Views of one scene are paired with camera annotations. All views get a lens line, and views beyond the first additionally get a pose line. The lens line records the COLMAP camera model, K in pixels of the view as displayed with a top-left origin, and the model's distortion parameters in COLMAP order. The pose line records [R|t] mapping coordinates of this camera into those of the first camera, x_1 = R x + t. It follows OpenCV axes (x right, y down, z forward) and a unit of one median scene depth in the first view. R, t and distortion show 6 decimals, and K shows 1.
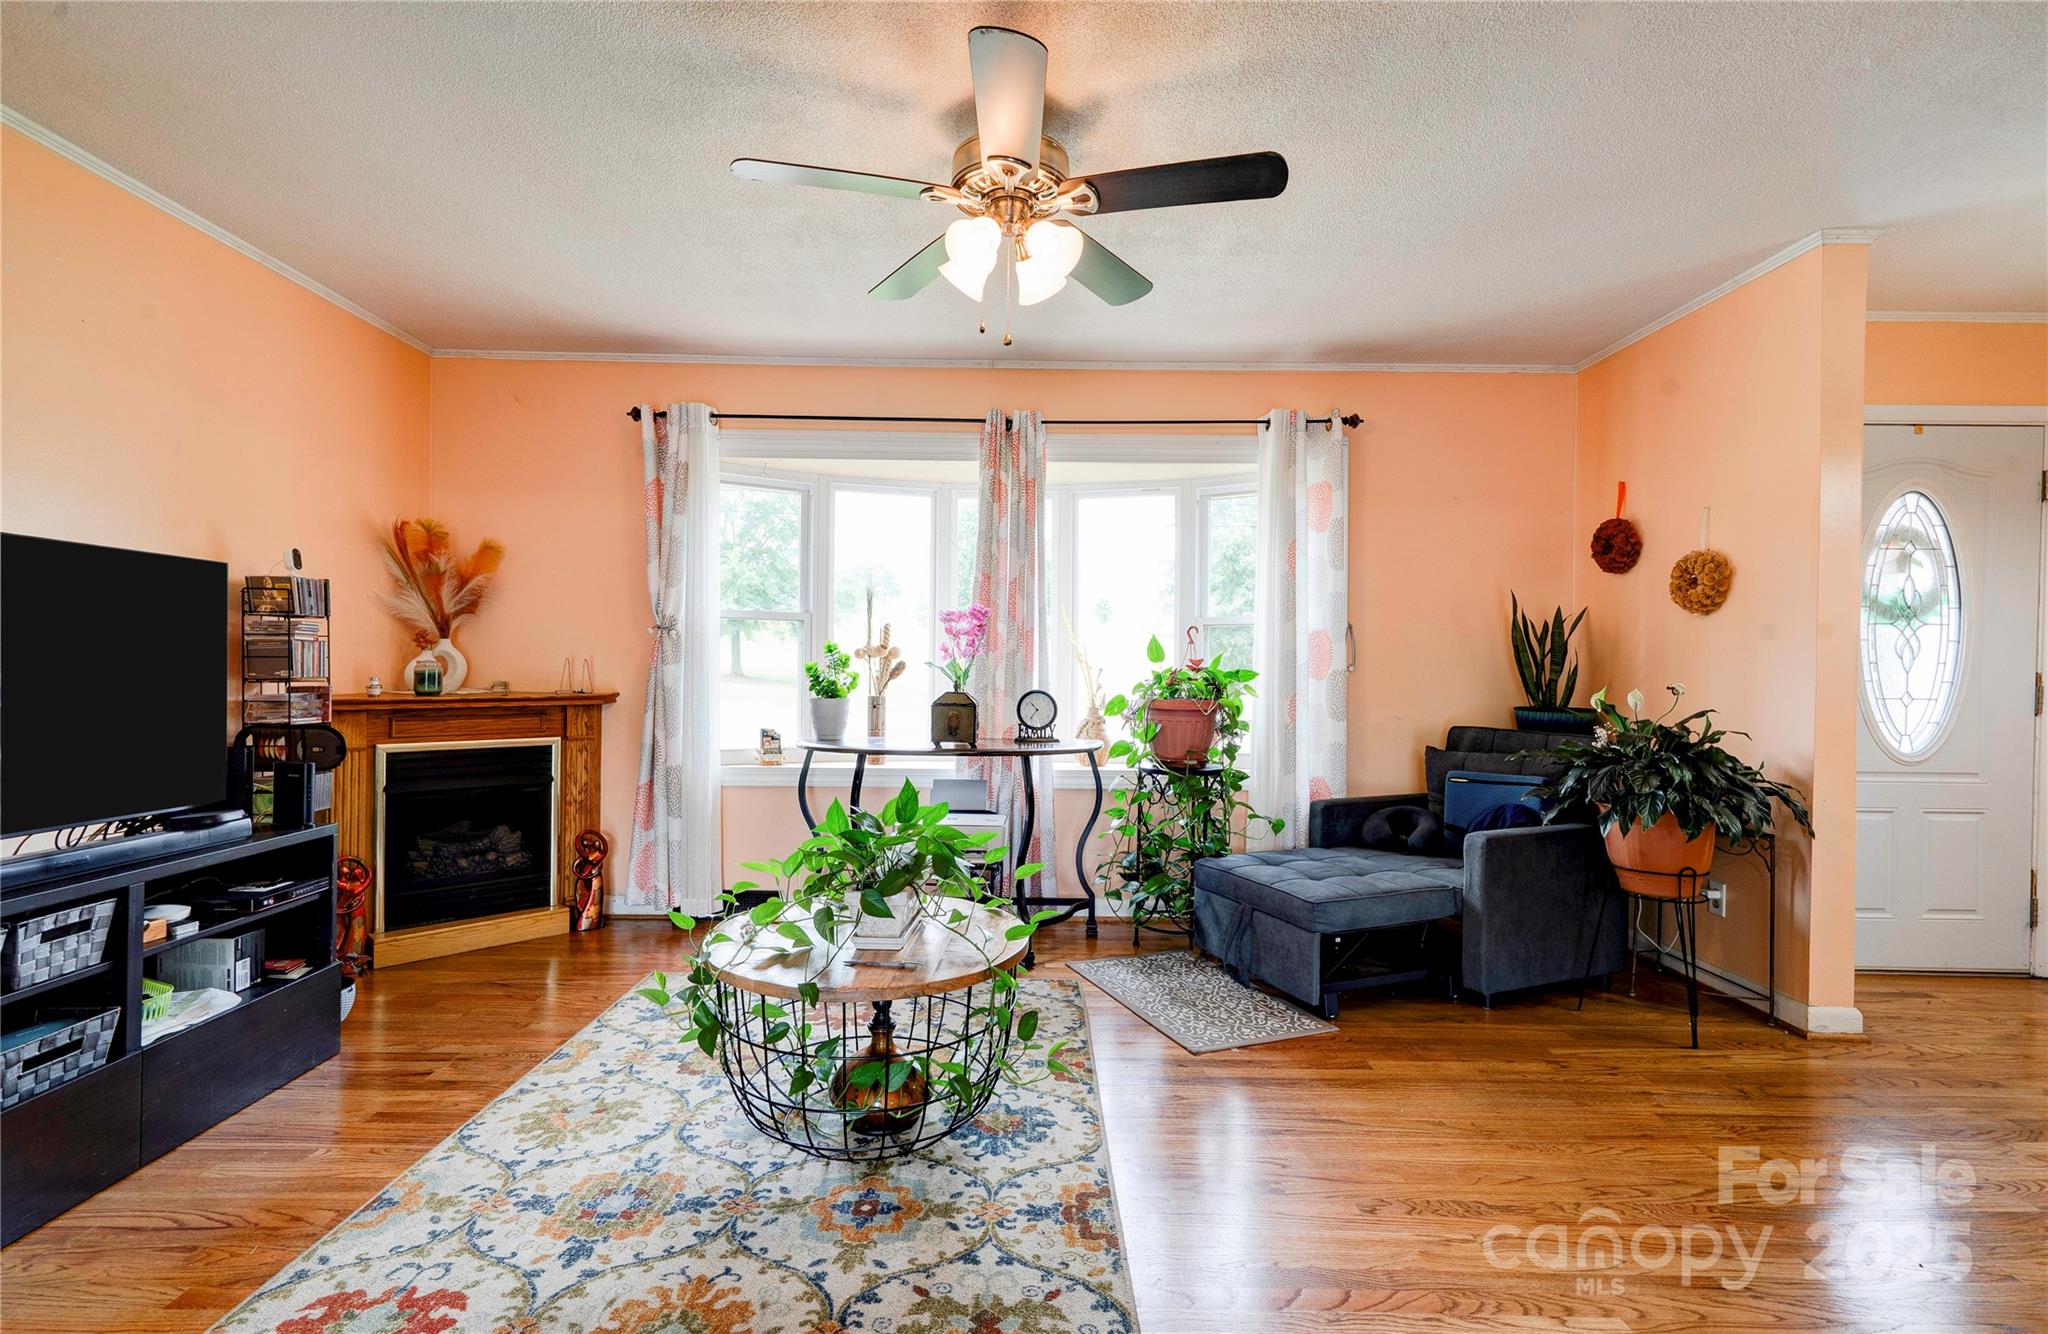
lens RADIAL K [[933.9, 0, 1024.0], [0, 933.9, 667.0], [0, 0, 1]] dist [0.003110, 0.000335]
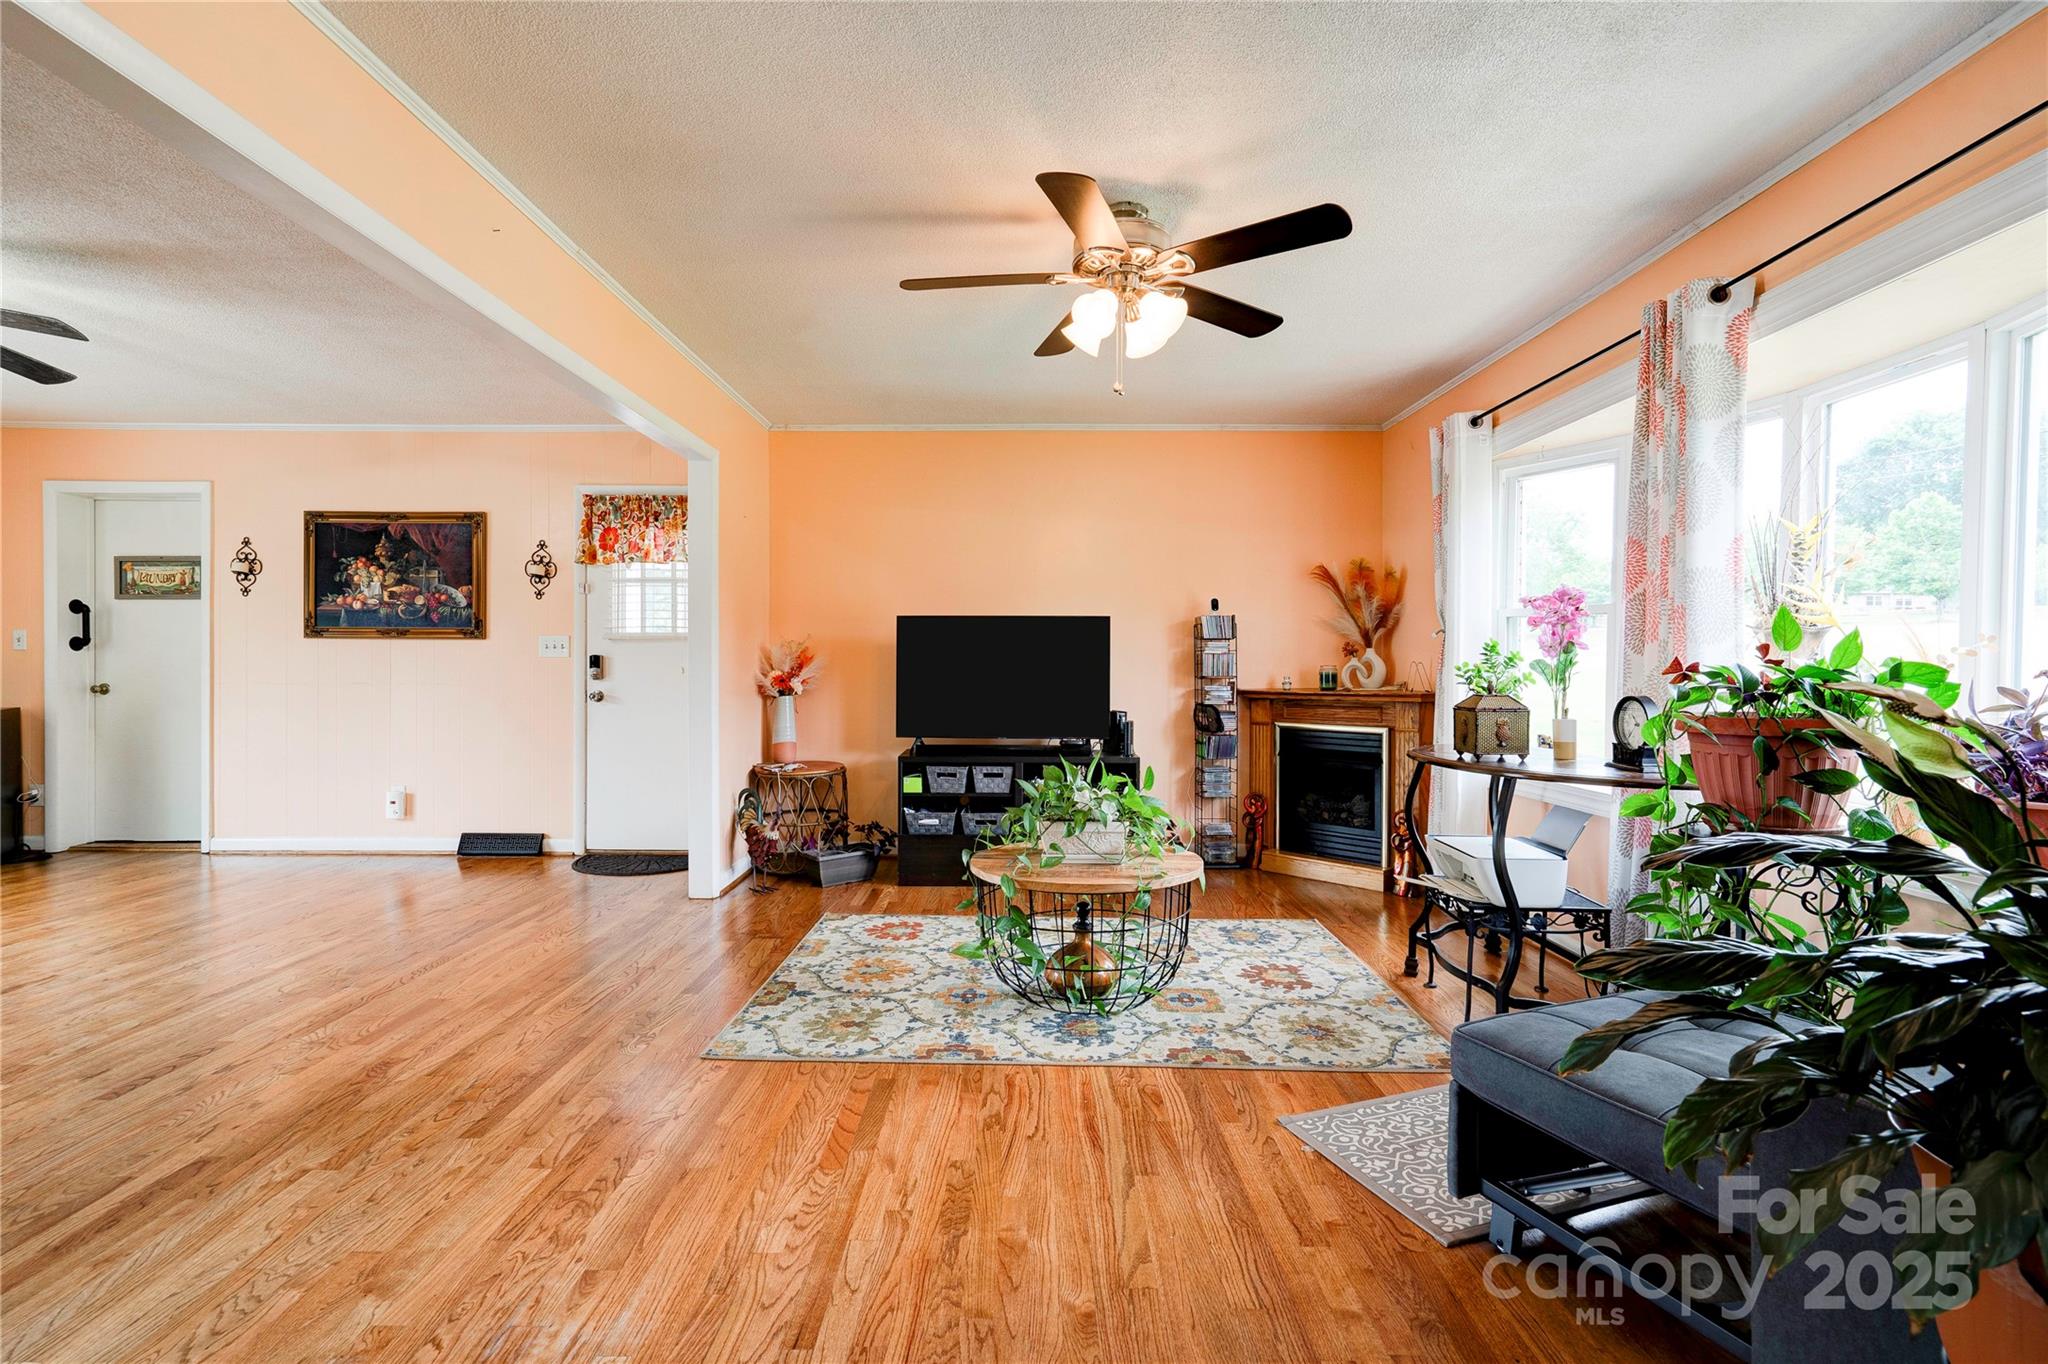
lens RADIAL K [[942.8, 0, 1010.1], [0, 942.8, 674.4], [0, 0, 1]] dist [0.013625, 0.000673]
pose [[-0.022147, -0.002961, -0.999750, 0.796094], [-0.002843, 0.999992, -0.002899, 0.011987], [0.999751, 0.002778, -0.022155, 0.595144]]
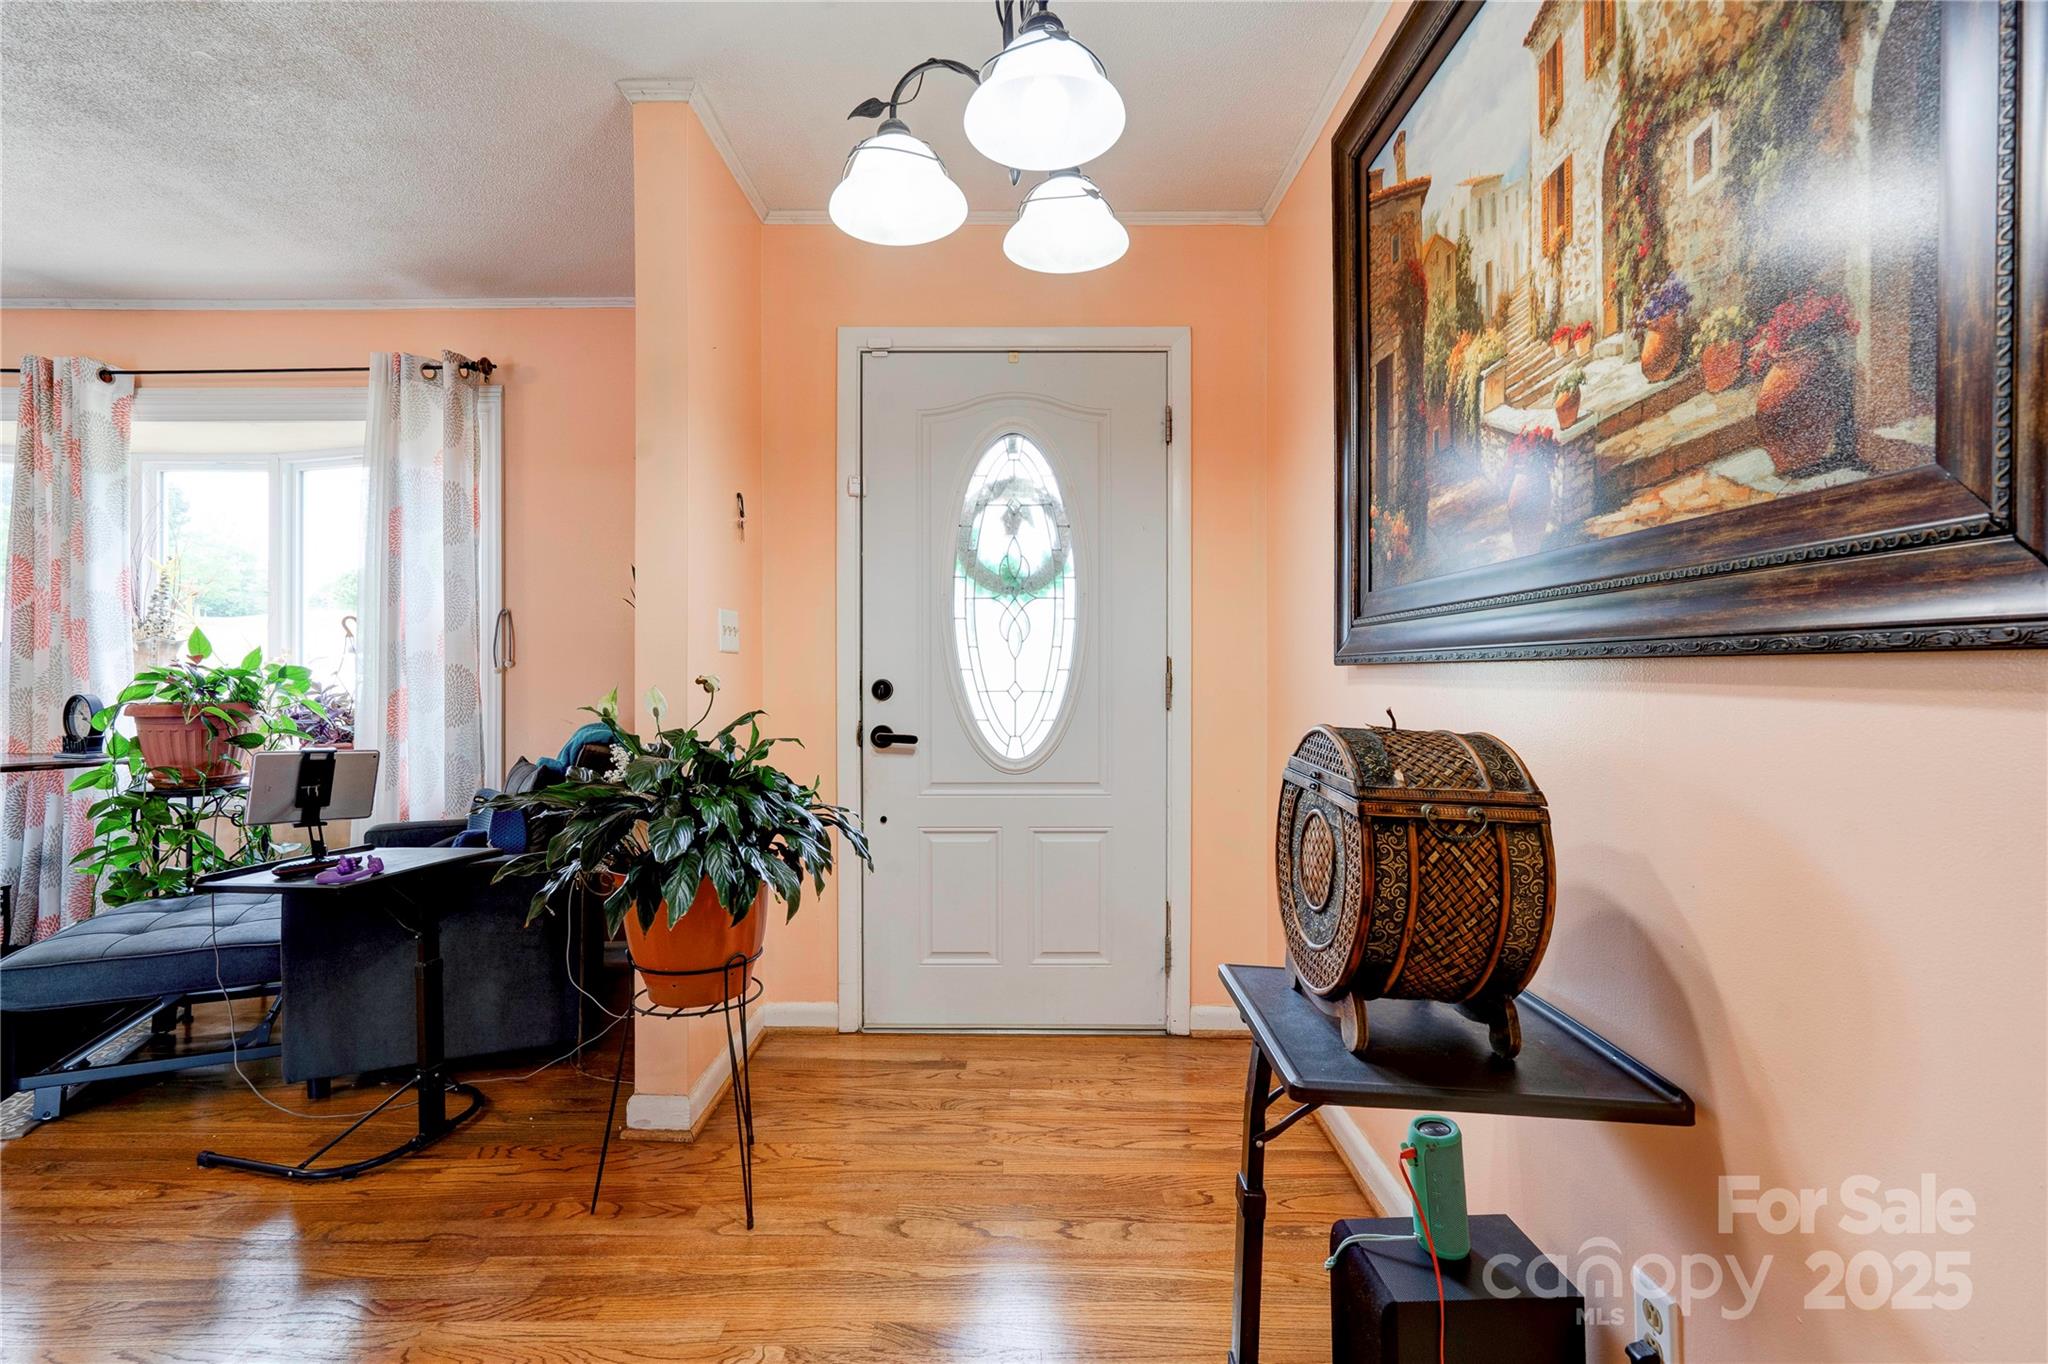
lens RADIAL K [[924.8, 0, 1011.1], [0, 924.8, 675.6], [0, 0, 1]] dist [0.019149, 0.000353]
pose [[0.999800, -0.013438, -0.014827, 0.951603], [0.013476, 0.999906, 0.002435, 0.018334], [0.014793, -0.002634, 0.999887, 0.199833]]
